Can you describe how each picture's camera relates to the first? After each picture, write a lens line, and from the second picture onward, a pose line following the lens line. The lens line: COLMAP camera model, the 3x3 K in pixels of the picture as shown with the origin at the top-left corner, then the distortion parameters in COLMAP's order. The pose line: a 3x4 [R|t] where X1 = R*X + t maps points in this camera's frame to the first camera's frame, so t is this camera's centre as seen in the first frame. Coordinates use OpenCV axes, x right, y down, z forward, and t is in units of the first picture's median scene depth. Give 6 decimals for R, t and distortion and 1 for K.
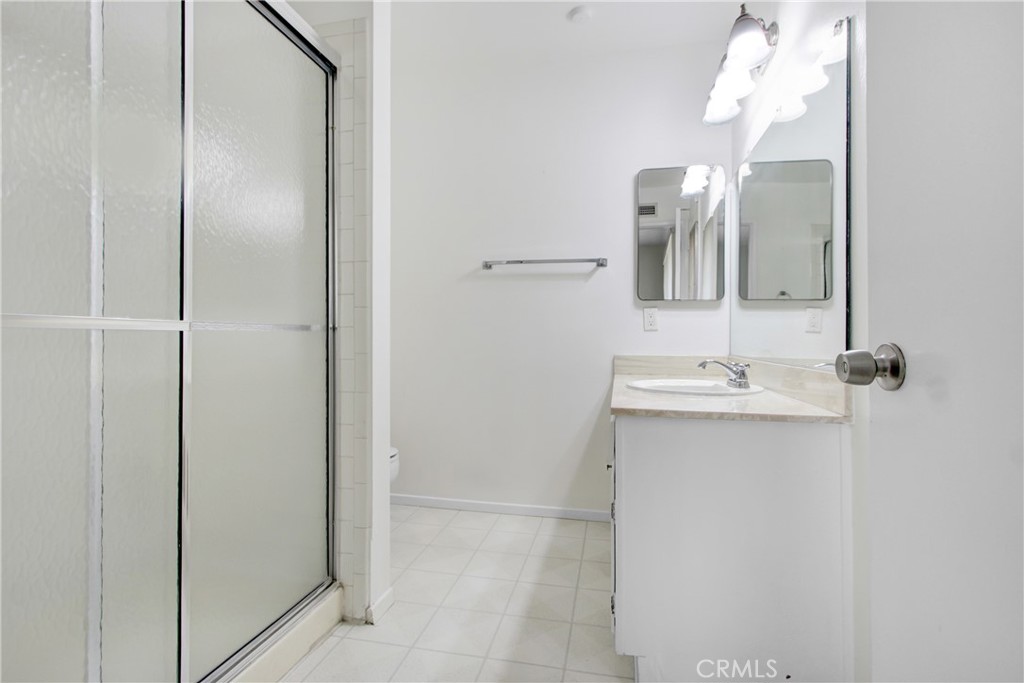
lens RADIAL K [[481.5, 0, 512.0], [0, 481.5, 341.5], [0, 0, 1]] dist [-0.021396, 0.000352]
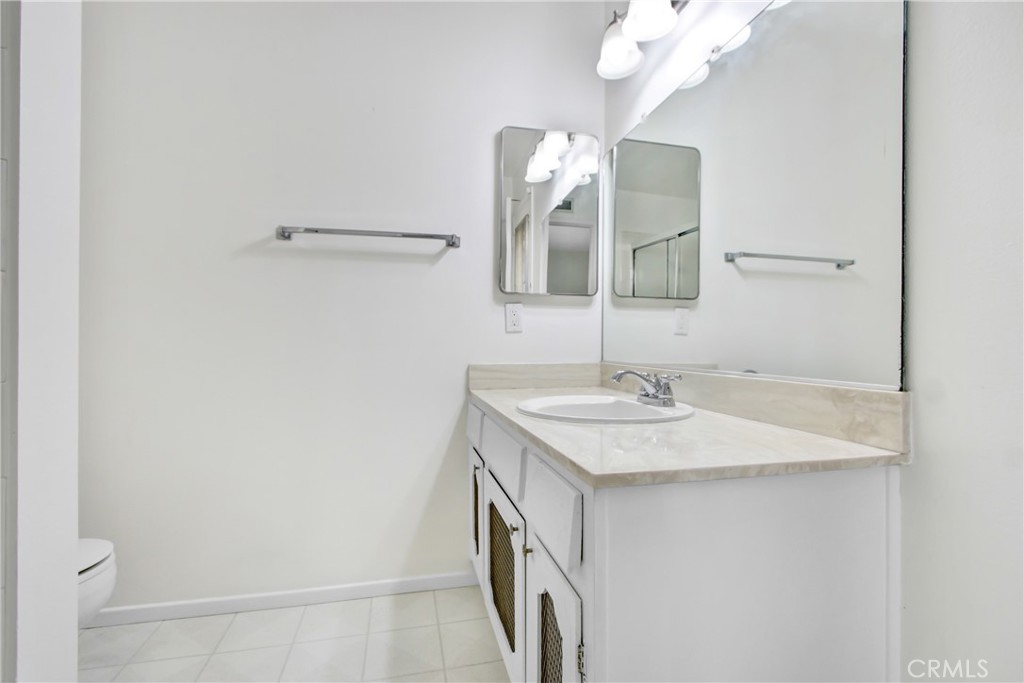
lens RADIAL K [[472.4, 0, 512.2], [0, 472.4, 331.8], [0, 0, 1]] dist [-0.000652, 0.000443]
pose [[0.898646, 0.004475, 0.438652, -0.058862], [0.007826, 0.999625, -0.026231, -0.003447], [-0.438605, 0.027006, 0.898274, 0.328075]]
